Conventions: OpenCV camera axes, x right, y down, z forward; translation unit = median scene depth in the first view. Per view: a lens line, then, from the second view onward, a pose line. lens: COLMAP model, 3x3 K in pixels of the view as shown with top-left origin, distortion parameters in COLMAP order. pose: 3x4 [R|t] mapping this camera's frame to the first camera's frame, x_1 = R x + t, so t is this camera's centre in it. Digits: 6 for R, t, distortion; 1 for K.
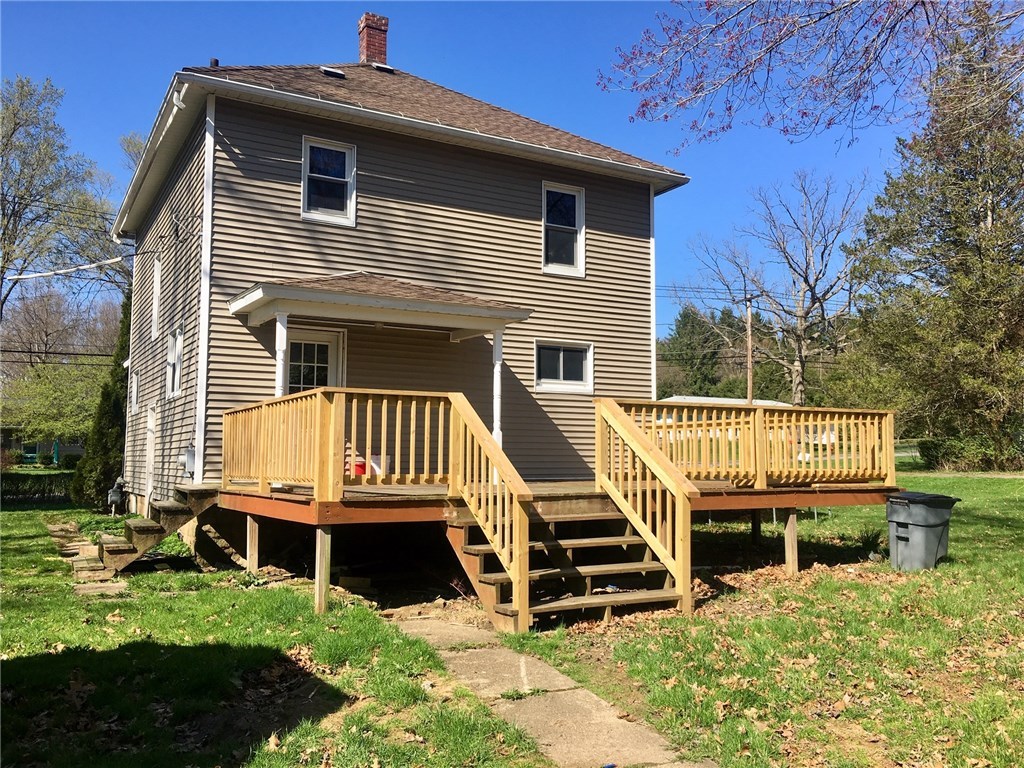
lens RADIAL K [[878.0, 0, 512.4], [0, 878.0, 381.5], [0, 0, 1]] dist [0.086242, -0.121170]
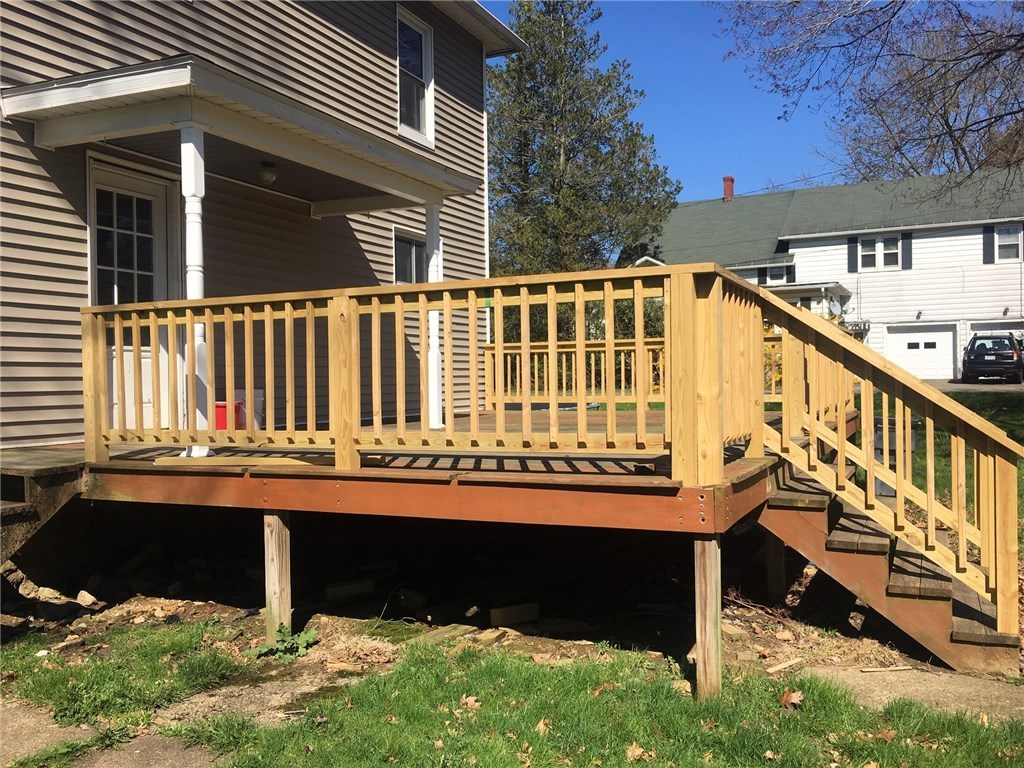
lens RADIAL K [[878.0, 0, 512.4], [0, 878.0, 381.5], [0, 0, 1]] dist [0.086242, -0.121170]
pose [[0.819689, -0.015270, 0.572605, -0.308473], [-0.033965, 0.996590, 0.075198, 0.021489], [-0.571800, -0.081087, 0.816376, 0.334695]]
